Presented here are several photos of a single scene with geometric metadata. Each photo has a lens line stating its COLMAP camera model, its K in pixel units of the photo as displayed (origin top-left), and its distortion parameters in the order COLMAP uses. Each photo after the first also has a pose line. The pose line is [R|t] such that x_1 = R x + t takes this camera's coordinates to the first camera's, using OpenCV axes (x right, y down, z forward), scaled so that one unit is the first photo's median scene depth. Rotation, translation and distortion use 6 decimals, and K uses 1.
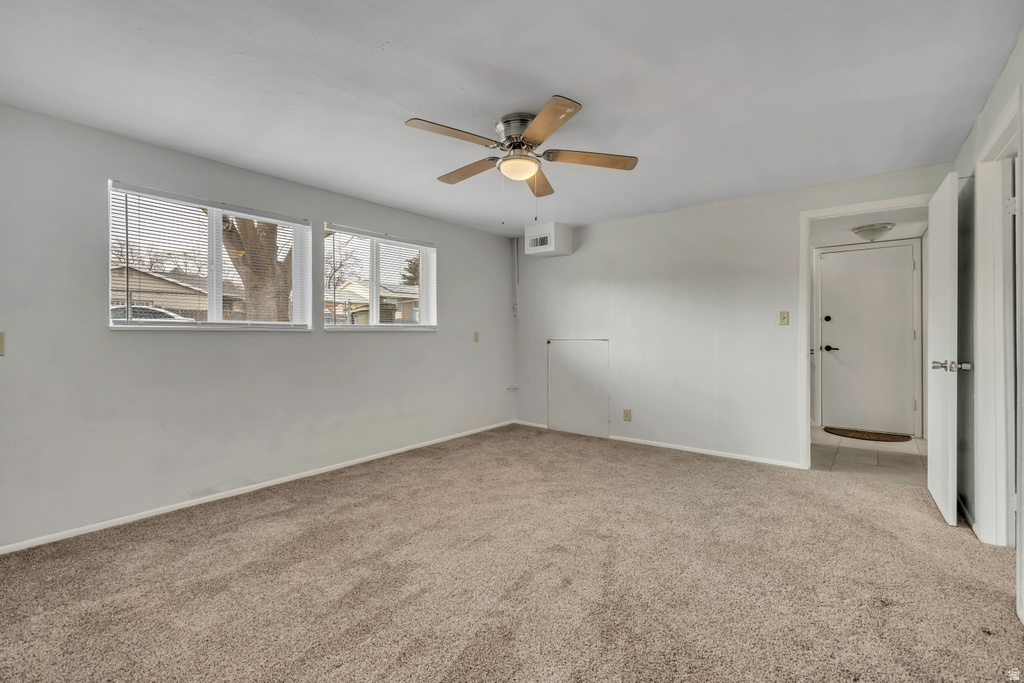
lens RADIAL K [[444.4, 0, 511.3], [0, 444.4, 337.2], [0, 0, 1]] dist [-0.005310, 0.001317]
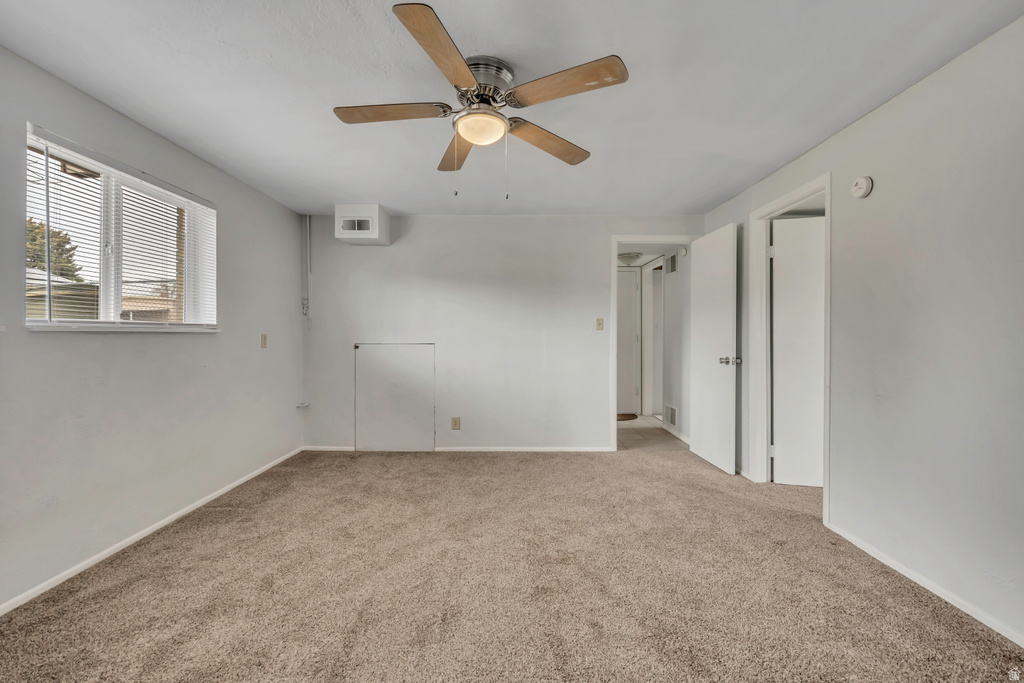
lens RADIAL K [[444.4, 0, 514.1], [0, 444.4, 337.5], [0, 0, 1]] dist [-0.005310, 0.001317]
pose [[0.780952, 0.001998, 0.624588, -0.297172], [0.001992, 0.999982, -0.005690, -0.001529], [-0.624588, 0.005688, 0.780934, 0.236812]]
